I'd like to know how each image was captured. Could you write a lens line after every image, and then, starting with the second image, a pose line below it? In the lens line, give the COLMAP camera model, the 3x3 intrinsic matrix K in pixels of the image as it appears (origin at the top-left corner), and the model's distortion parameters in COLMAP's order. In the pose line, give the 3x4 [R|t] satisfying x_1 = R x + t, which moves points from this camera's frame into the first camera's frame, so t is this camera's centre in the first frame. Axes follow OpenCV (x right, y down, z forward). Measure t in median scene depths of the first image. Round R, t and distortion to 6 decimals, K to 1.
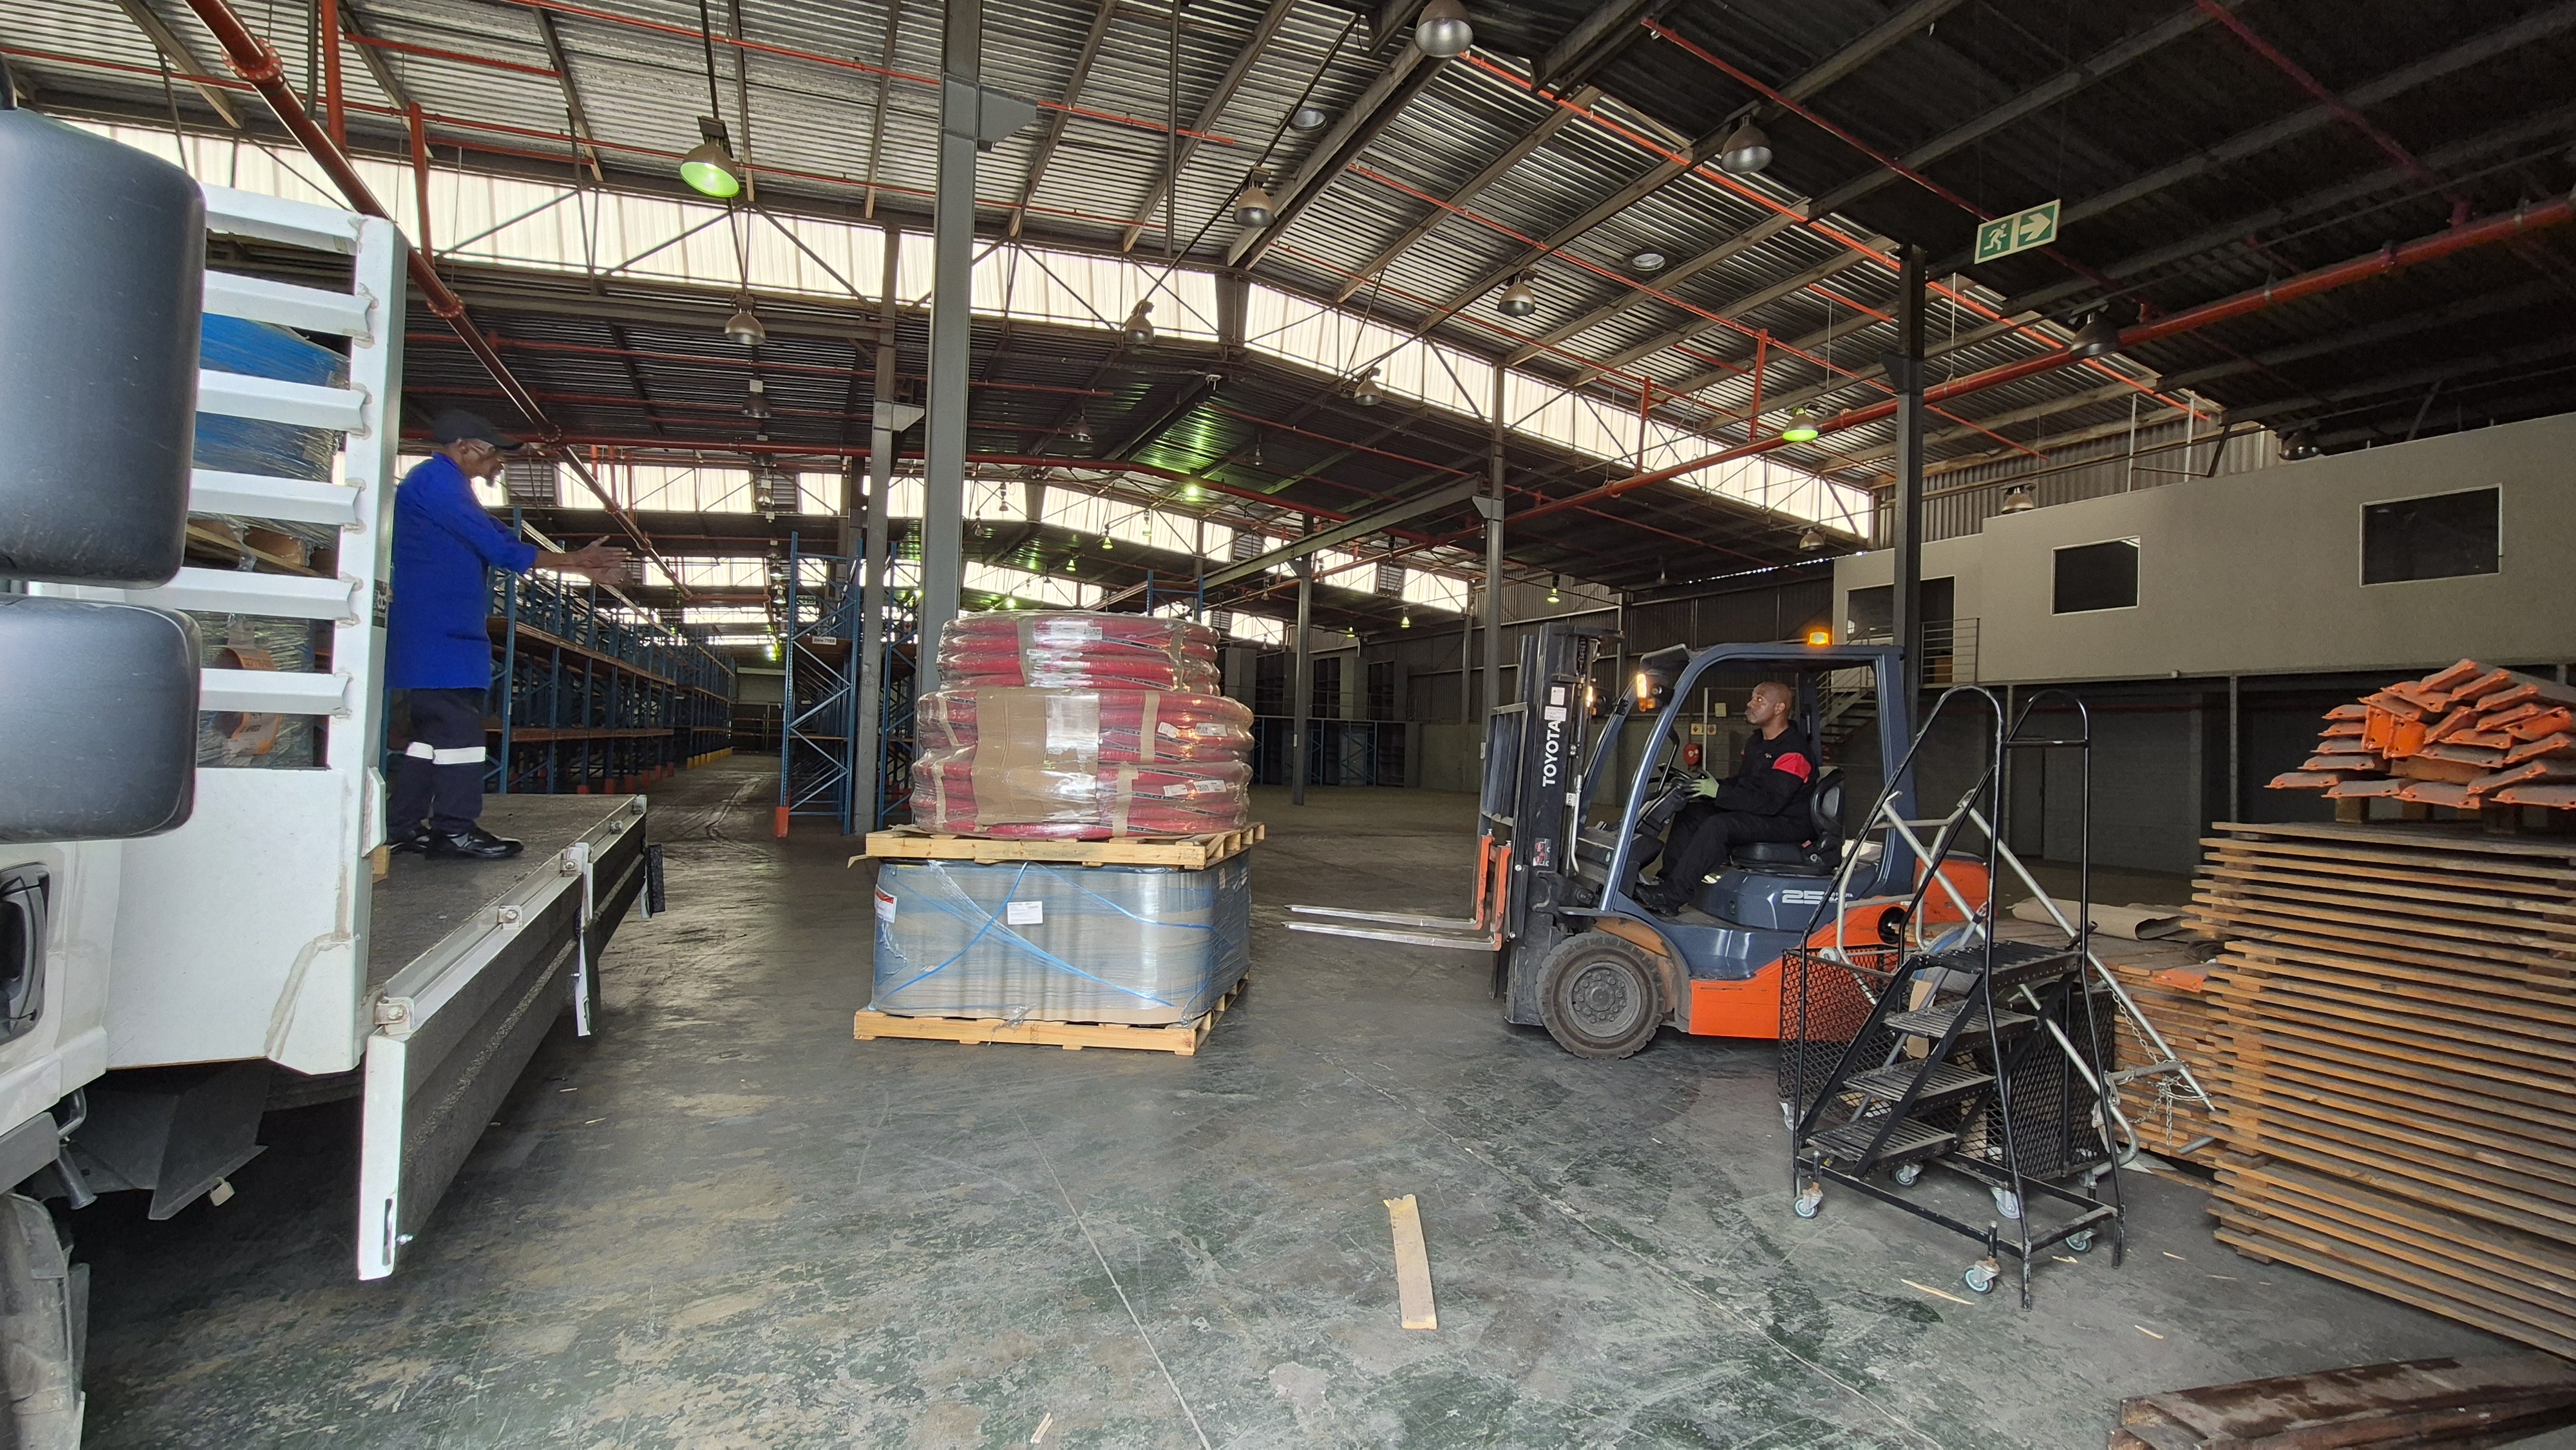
lens RADIAL K [[1057.6, 0, 1320.3], [0, 1057.6, 713.2], [0, 0, 1]] dist [0.001783, 0.000921]
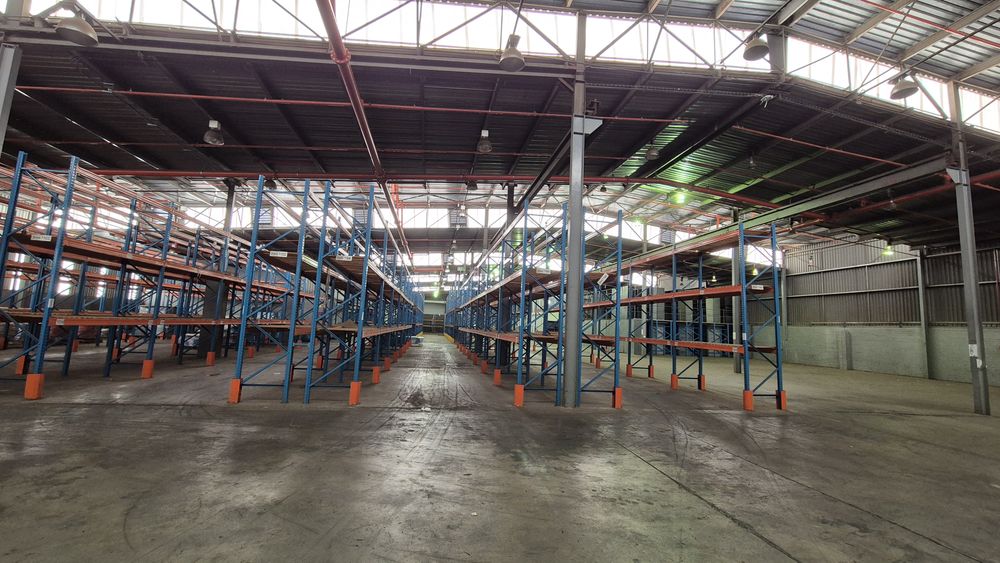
lens RADIAL K [[410.6, 0, 512.5], [0, 410.6, 276.9], [0, 0, 1]] dist [0.001783, 0.000921]
pose [[0.964469, -0.021969, -0.263280, -0.186072], [-0.004388, 0.995067, -0.099108, -0.002650], [0.264158, 0.096742, 0.959615, 0.224944]]
